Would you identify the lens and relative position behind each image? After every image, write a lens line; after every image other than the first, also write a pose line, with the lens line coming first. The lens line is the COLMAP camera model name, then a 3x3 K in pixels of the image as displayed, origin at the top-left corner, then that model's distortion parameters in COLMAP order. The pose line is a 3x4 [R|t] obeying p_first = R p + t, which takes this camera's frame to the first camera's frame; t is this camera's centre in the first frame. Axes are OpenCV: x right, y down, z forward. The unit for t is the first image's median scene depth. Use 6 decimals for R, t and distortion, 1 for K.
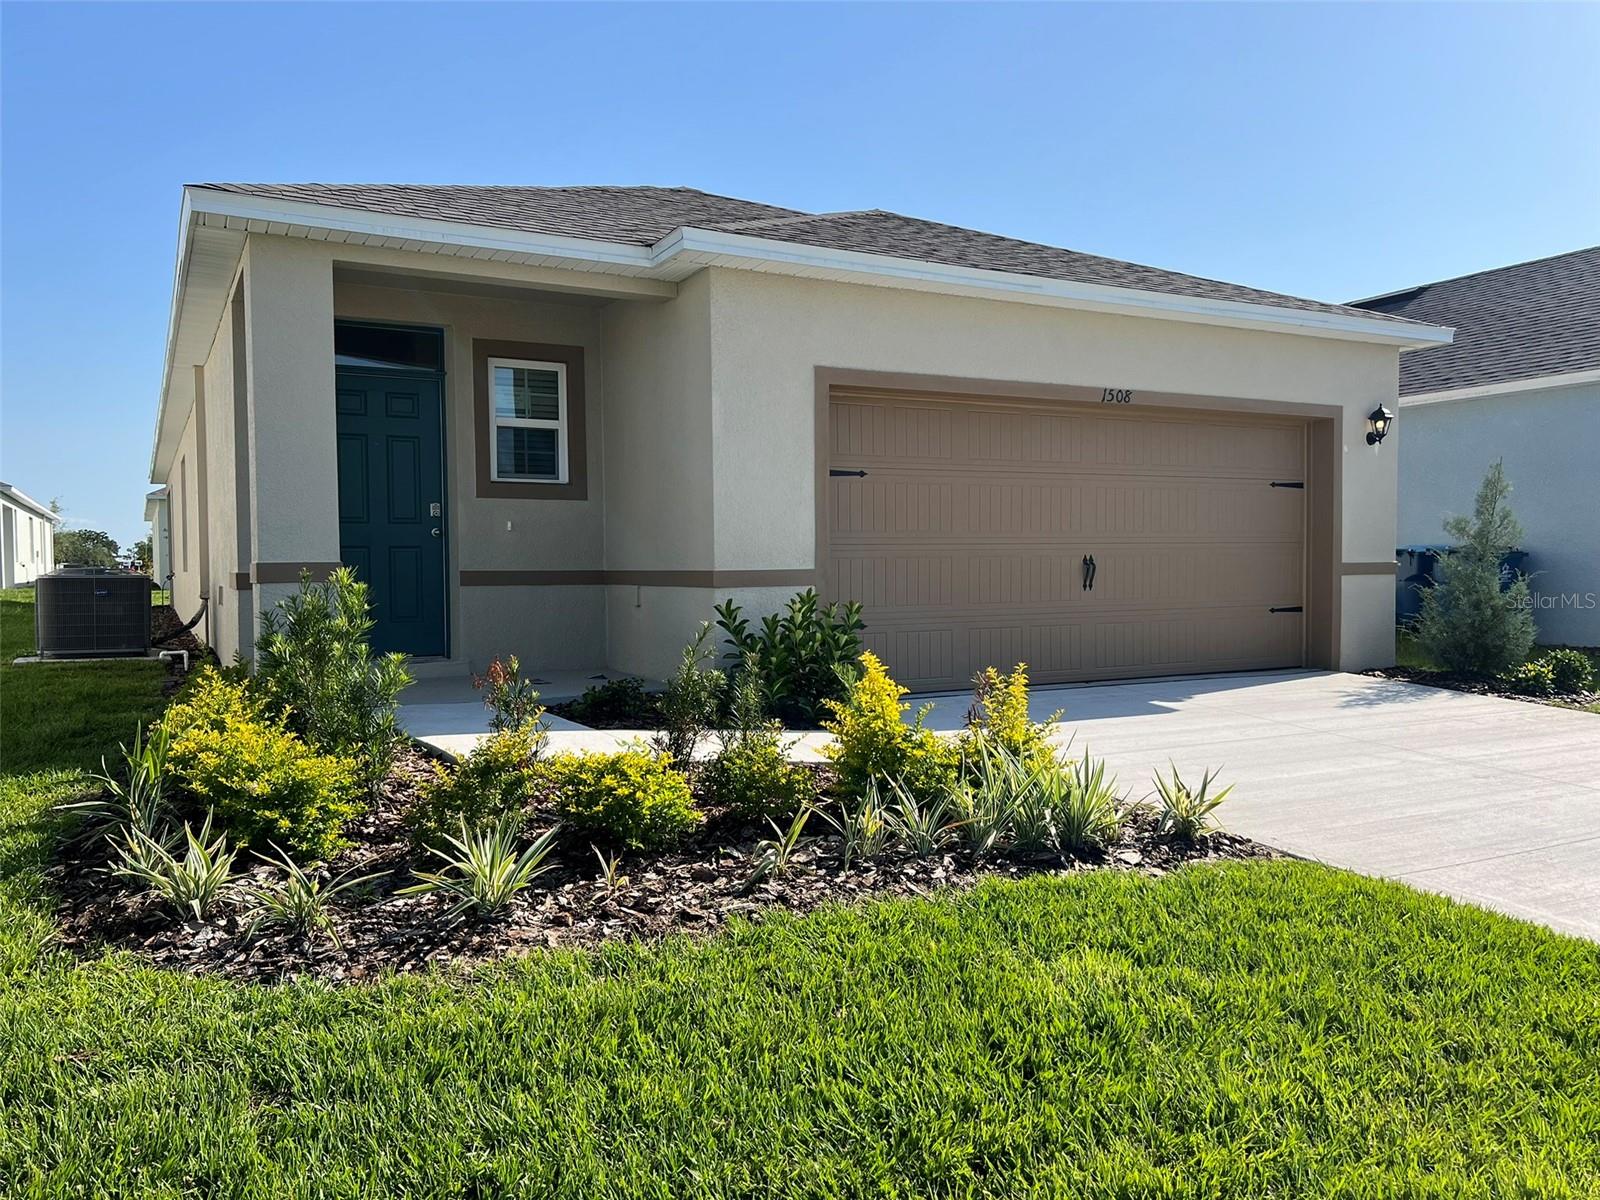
lens RADIAL K [[1215.0, 0, 801.0], [0, 1215.0, 608.0], [0, 0, 1]] dist [0.041446, -0.001663]
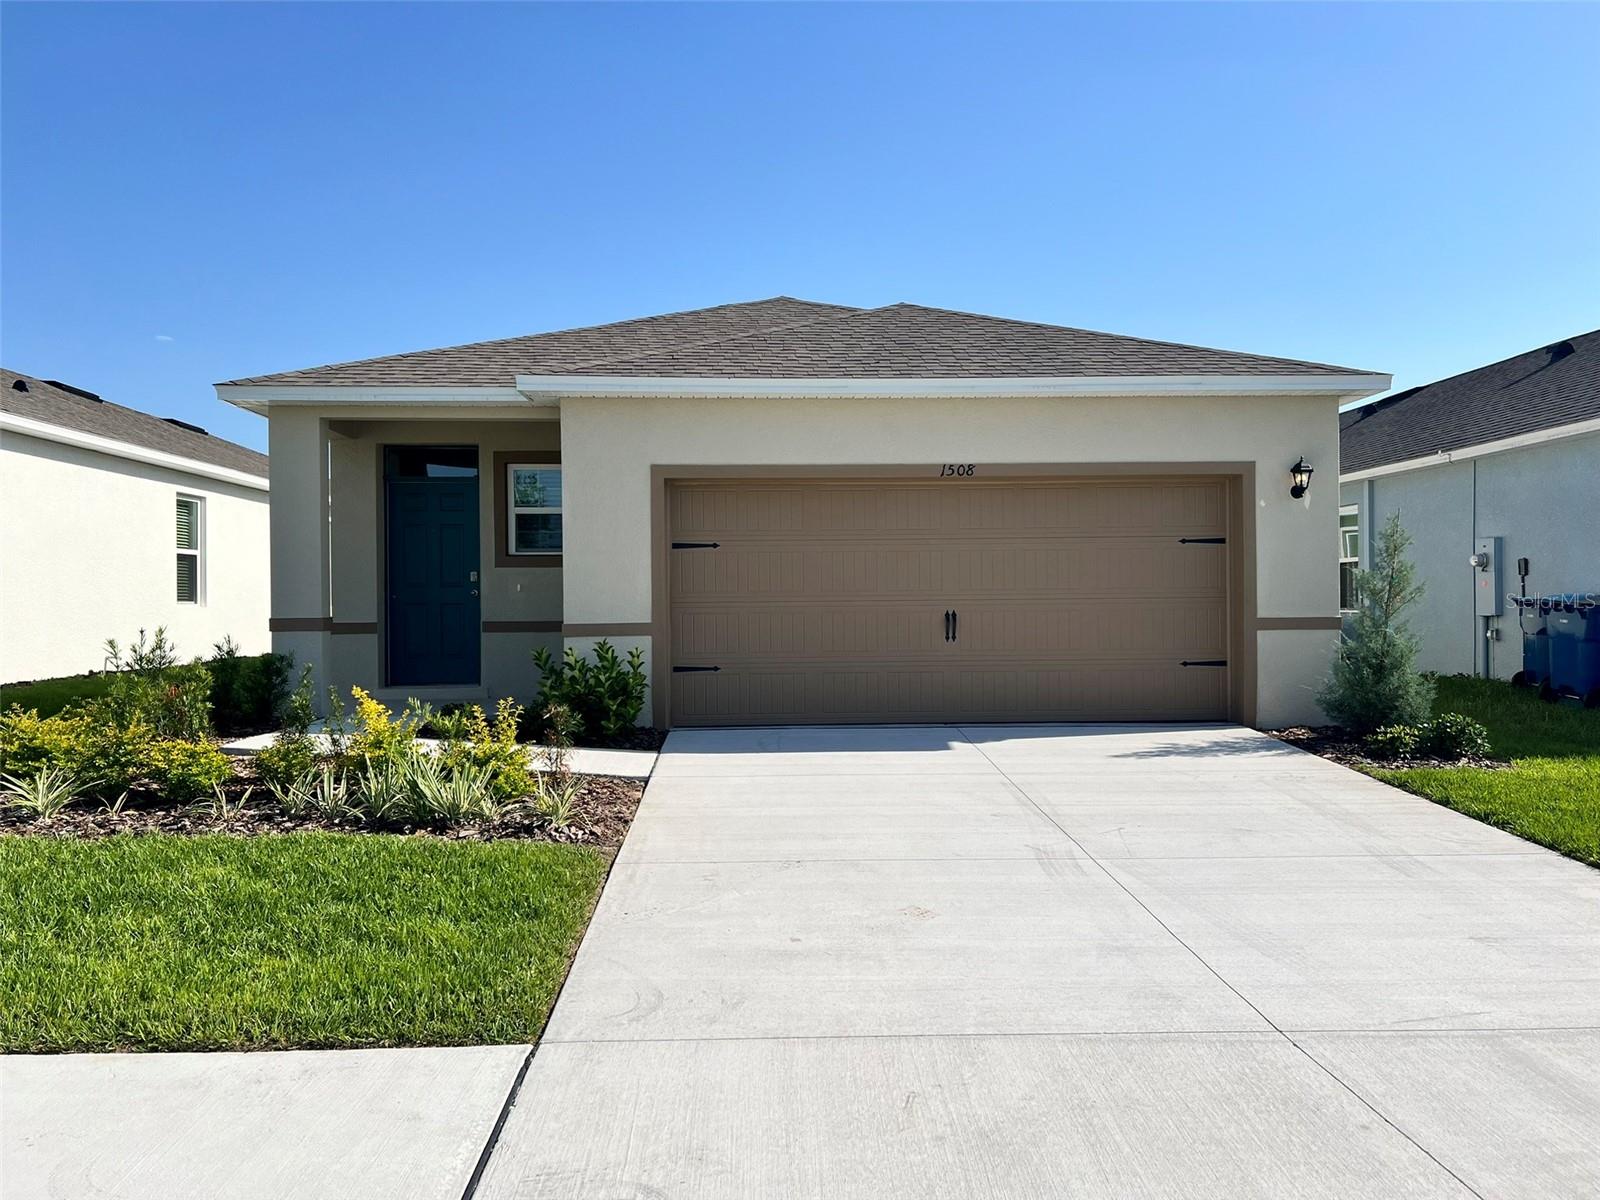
lens RADIAL K [[1215.0, 0, 798.2], [0, 1215.0, 597.3], [0, 0, 1]] dist [0.041446, -0.001663]
pose [[0.898391, -0.001938, -0.439193, 0.621620], [-0.015176, 0.999256, -0.035452, -0.013896], [0.438935, 0.038515, 0.897693, -0.069058]]
